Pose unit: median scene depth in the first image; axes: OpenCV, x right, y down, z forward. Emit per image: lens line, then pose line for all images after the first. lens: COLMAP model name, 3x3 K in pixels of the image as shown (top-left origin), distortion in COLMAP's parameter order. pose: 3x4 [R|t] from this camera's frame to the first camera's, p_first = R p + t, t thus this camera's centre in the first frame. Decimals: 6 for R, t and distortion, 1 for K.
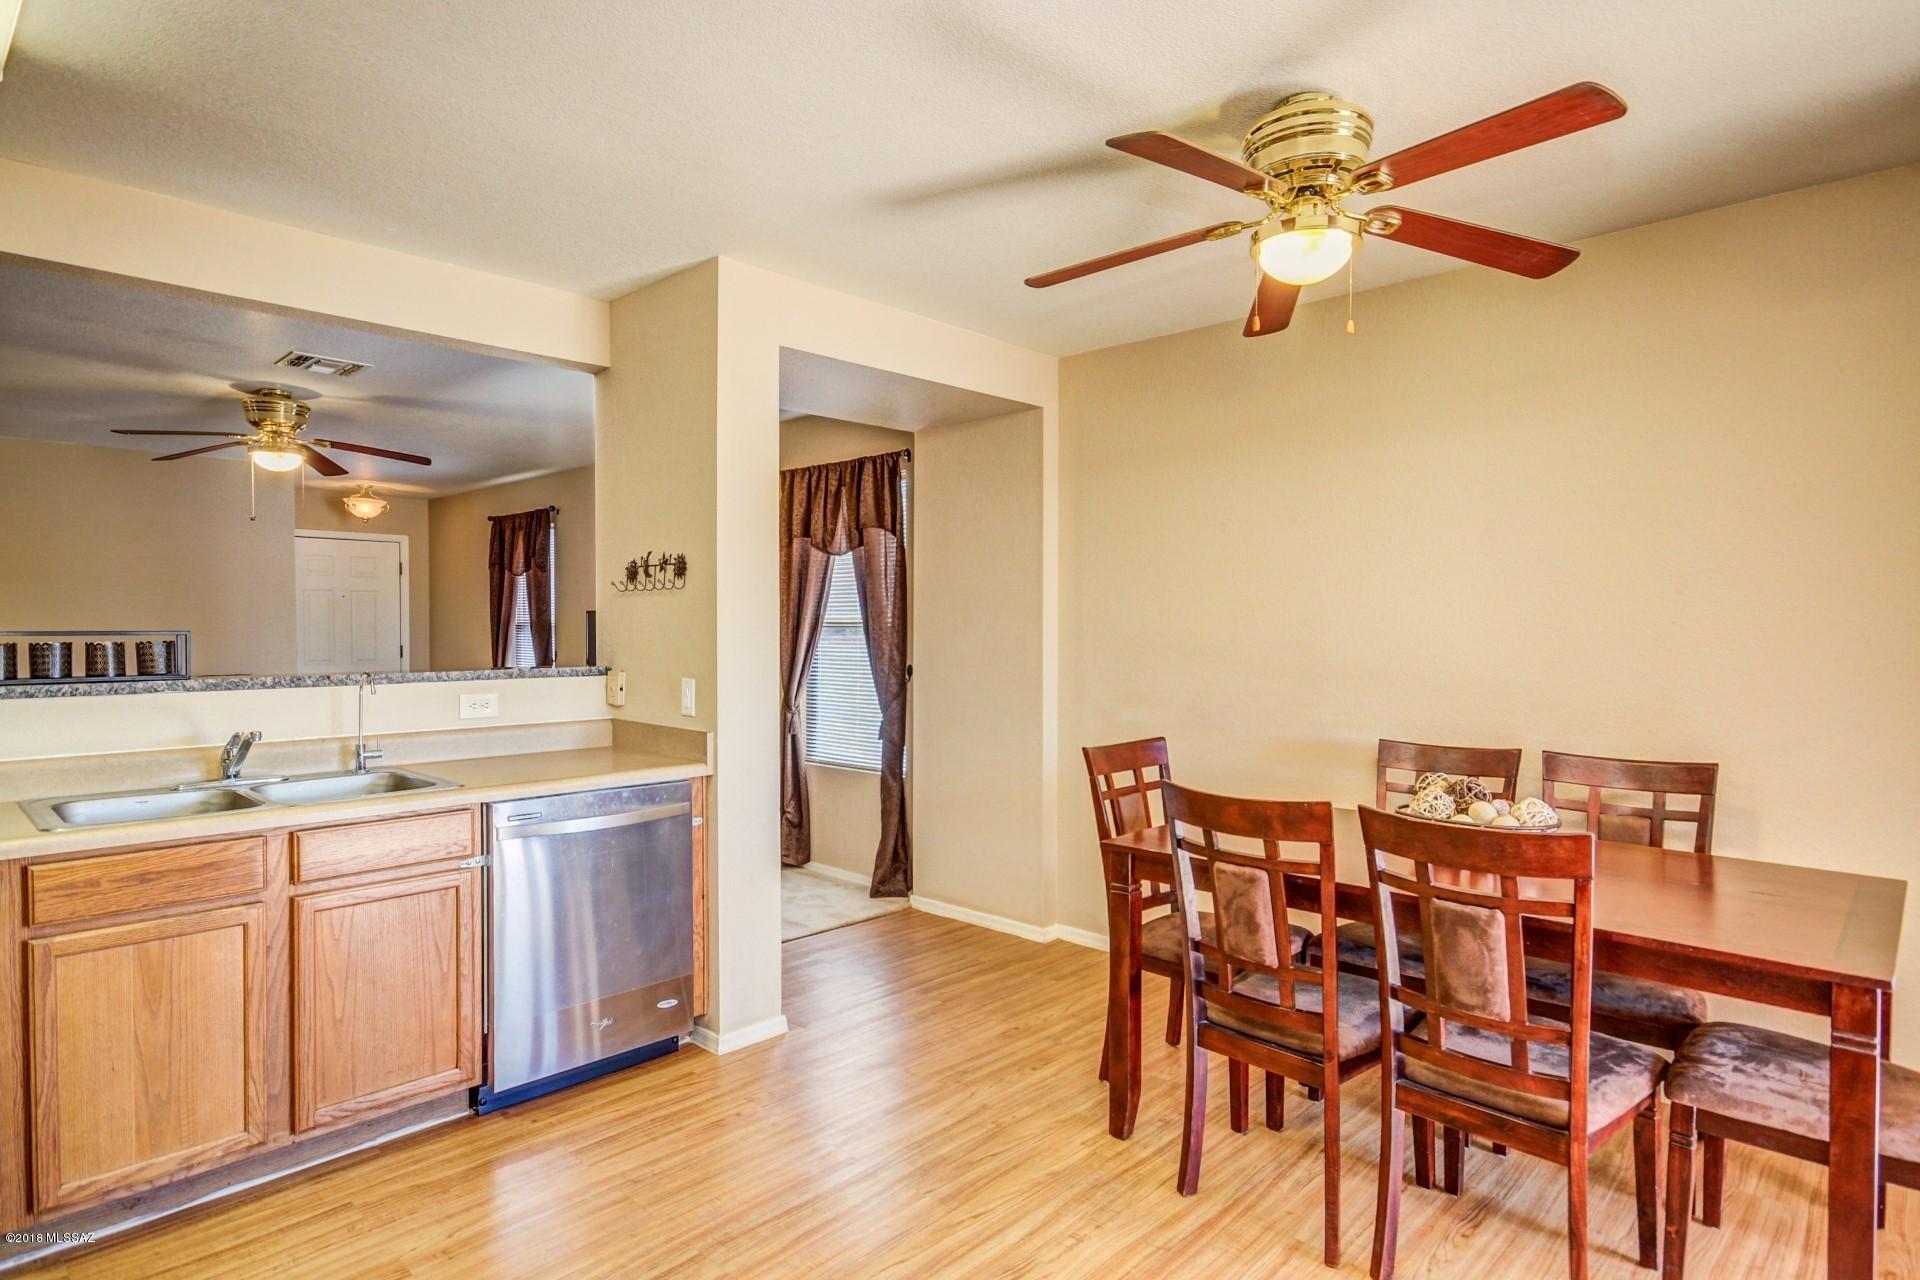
lens RADIAL K [[1022.1, 0, 972.0], [0, 1022.1, 641.9], [0, 0, 1]] dist [0.000239, 0.001170]
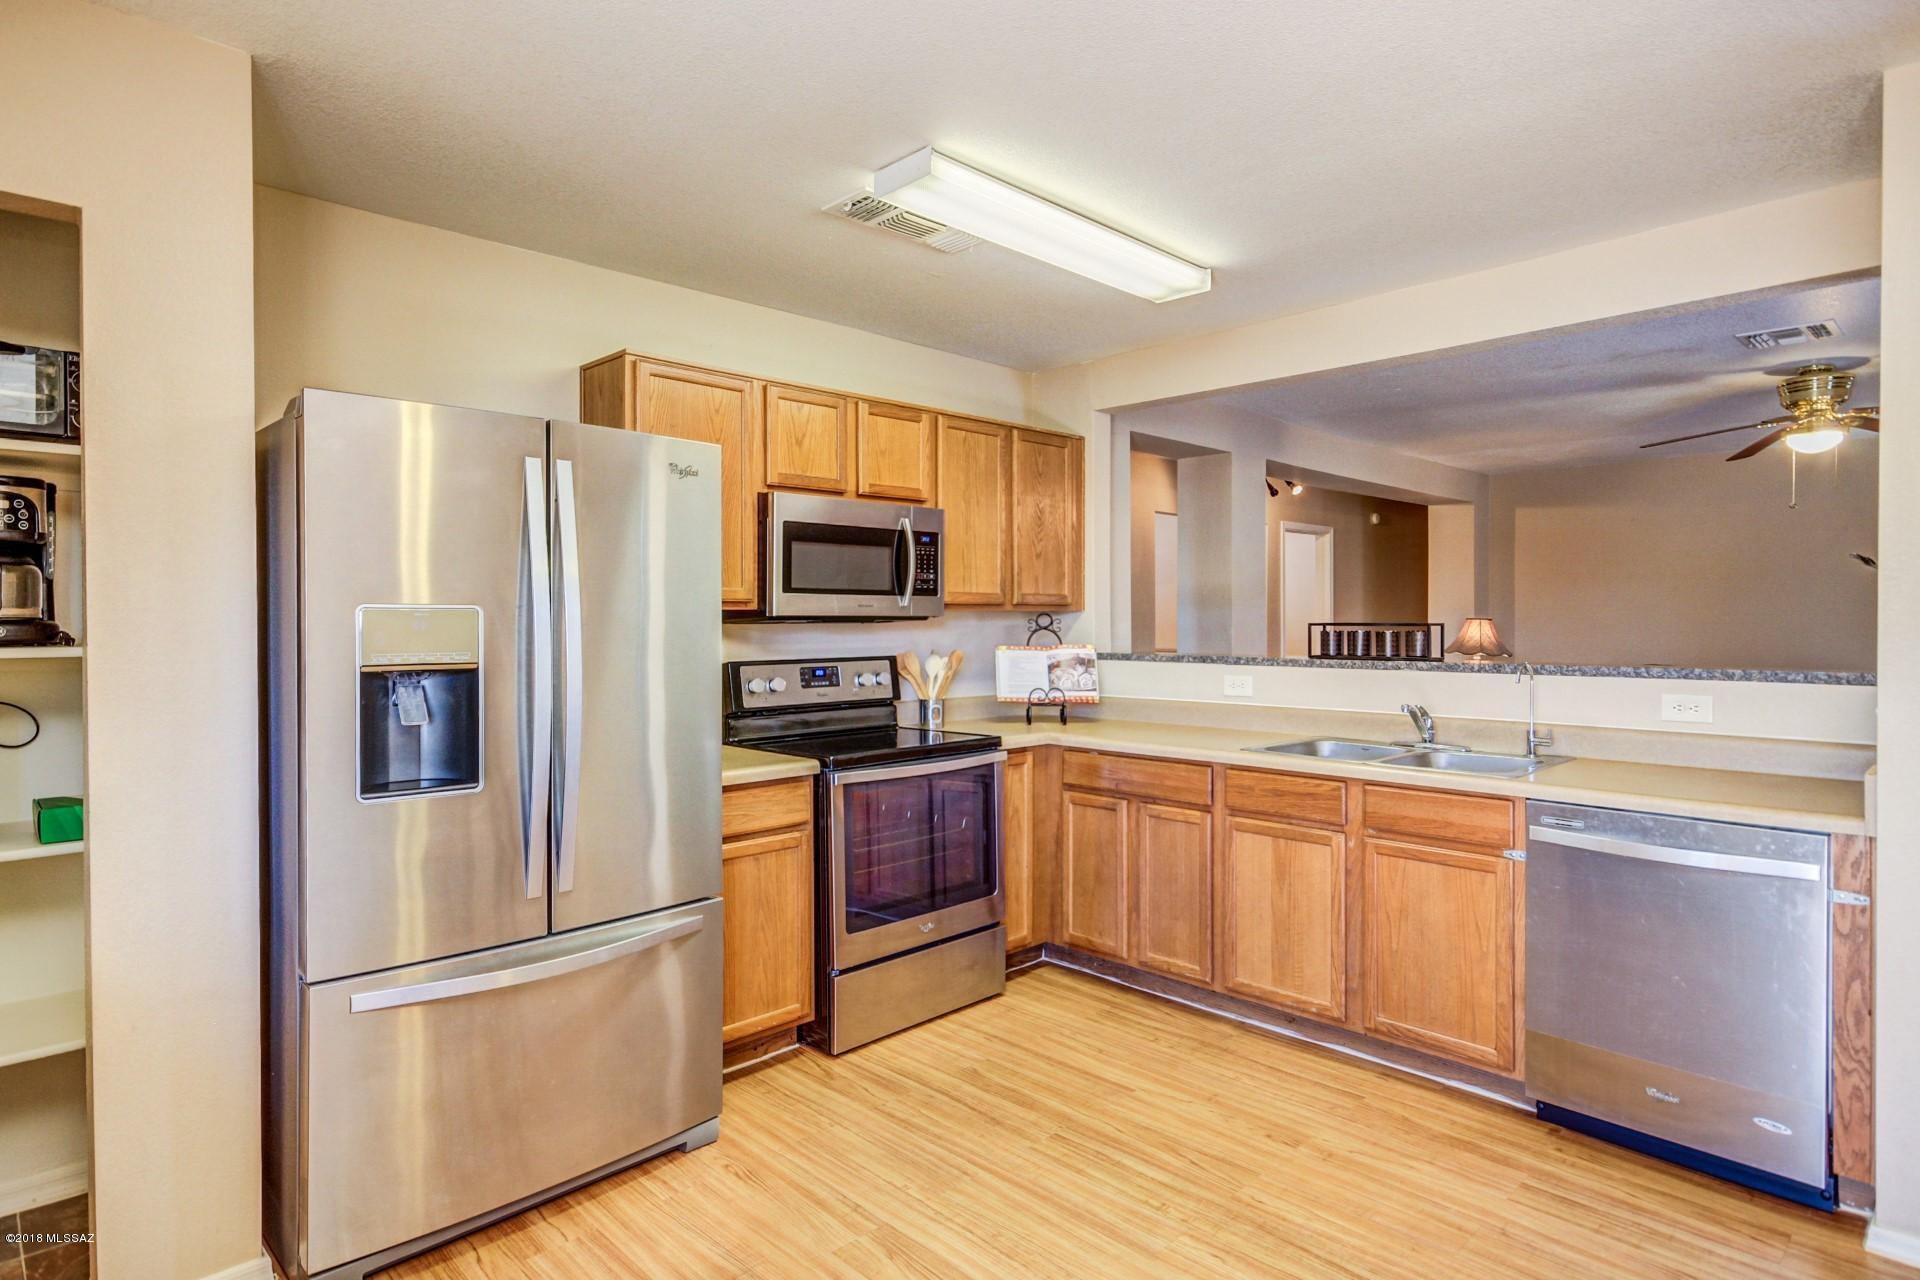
lens RADIAL K [[1022.1, 0, 966.2], [0, 1022.1, 629.5], [0, 0, 1]] dist [0.000239, 0.001170]
pose [[-0.039298, 0.011497, -0.999161, 0.531948], [-0.015214, 0.999811, 0.012103, -0.009979], [0.999112, 0.015677, -0.039116, 0.496799]]
